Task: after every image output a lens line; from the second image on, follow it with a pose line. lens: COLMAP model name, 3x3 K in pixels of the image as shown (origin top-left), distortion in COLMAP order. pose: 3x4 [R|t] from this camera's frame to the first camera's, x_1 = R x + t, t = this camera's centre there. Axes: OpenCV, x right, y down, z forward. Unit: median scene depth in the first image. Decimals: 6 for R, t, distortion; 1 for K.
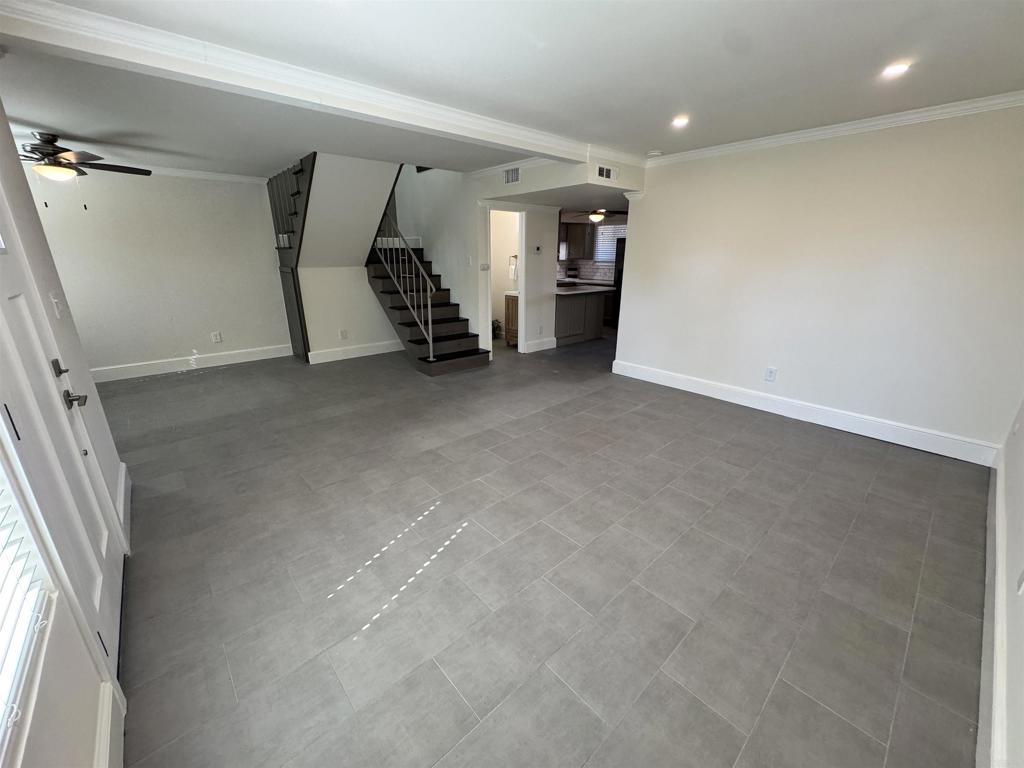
lens RADIAL K [[406.5, 0, 511.0], [0, 406.5, 385.1], [0, 0, 1]] dist [-0.002572, 0.000392]
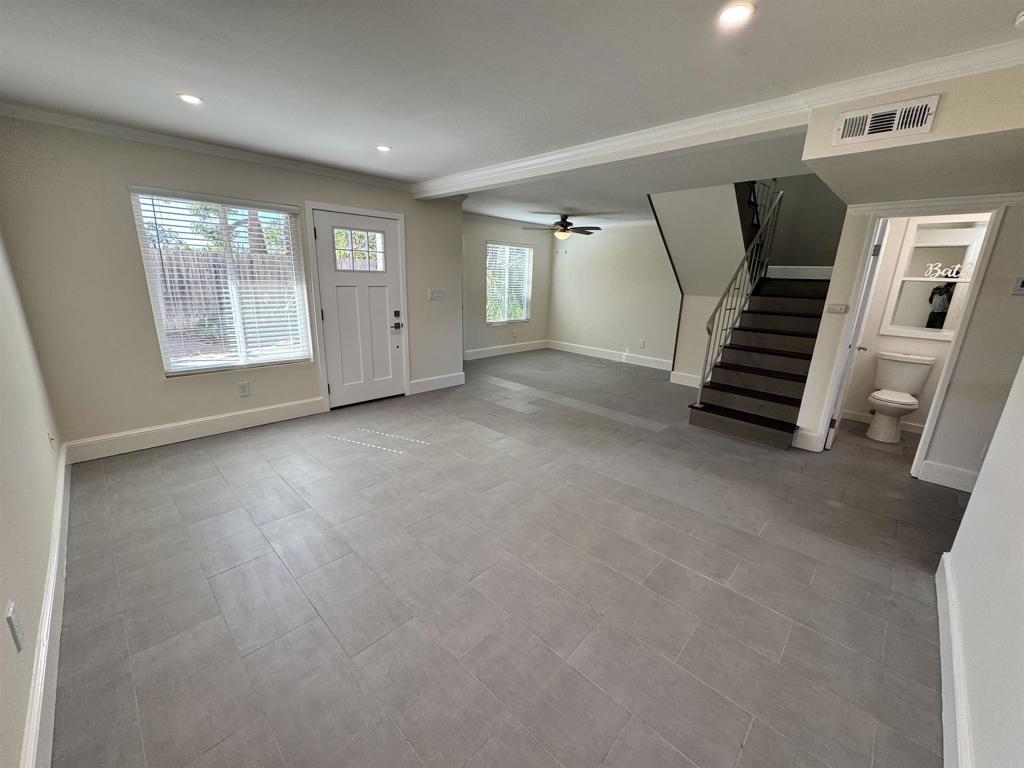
lens RADIAL K [[406.5, 0, 511.0], [0, 406.5, 385.1], [0, 0, 1]] dist [-0.002572, 0.000392]
pose [[0.067354, 0.260787, -0.963044, 0.678857], [-0.335777, 0.914857, 0.224255, -0.186709], [0.939530, 0.308264, 0.149185, 0.567639]]
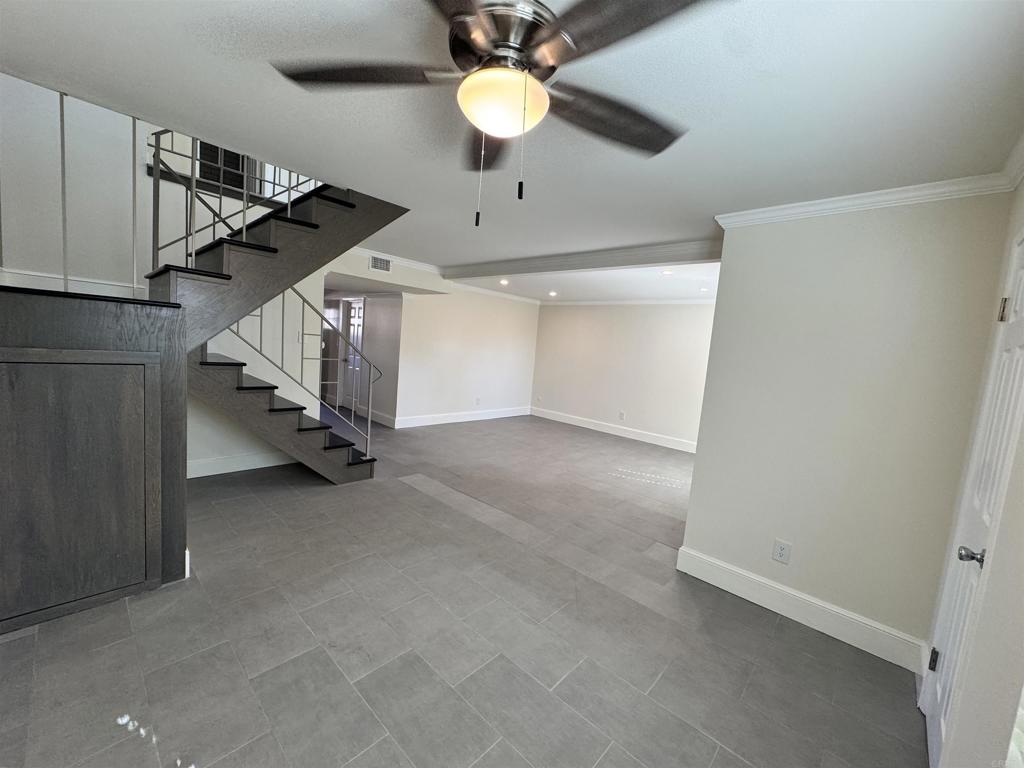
lens RADIAL K [[405.3, 0, 510.7], [0, 405.3, 391.4], [0, 0, 1]] dist [-0.001252, 0.000032]
pose [[-0.089498, -0.125307, 0.988073, -1.168088], [0.226172, 0.963580, 0.142687, -0.281512], [-0.969967, 0.236245, -0.057897, 0.848605]]
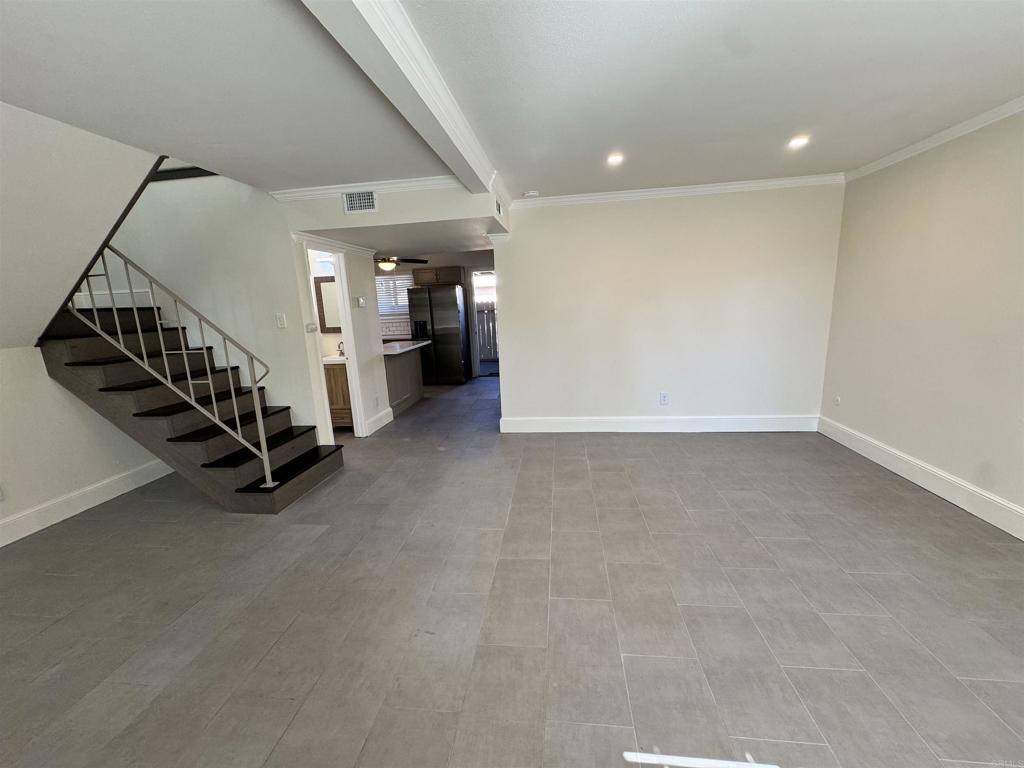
lens RADIAL K [[406.5, 0, 511.0], [0, 406.5, 385.1], [0, 0, 1]] dist [-0.002572, 0.000392]
pose [[0.751737, -0.167979, 0.637711, -0.327609], [0.247650, 0.968146, -0.036913, -0.109888], [-0.611196, 0.185678, 0.769391, 0.356203]]
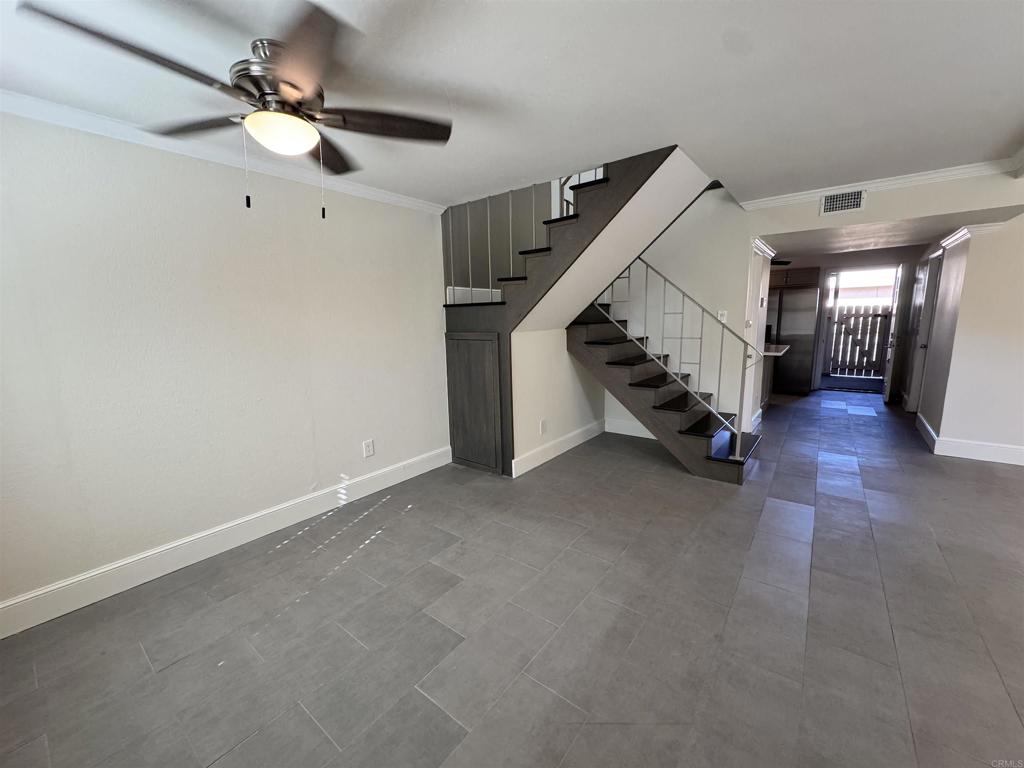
lens RADIAL K [[406.5, 0, 511.0], [0, 406.5, 385.1], [0, 0, 1]] dist [-0.002572, 0.000392]
pose [[0.983339, -0.055424, 0.173125, -0.774900], [0.080902, 0.986299, -0.143769, -0.134494], [-0.162785, 0.155380, 0.974350, 0.450203]]
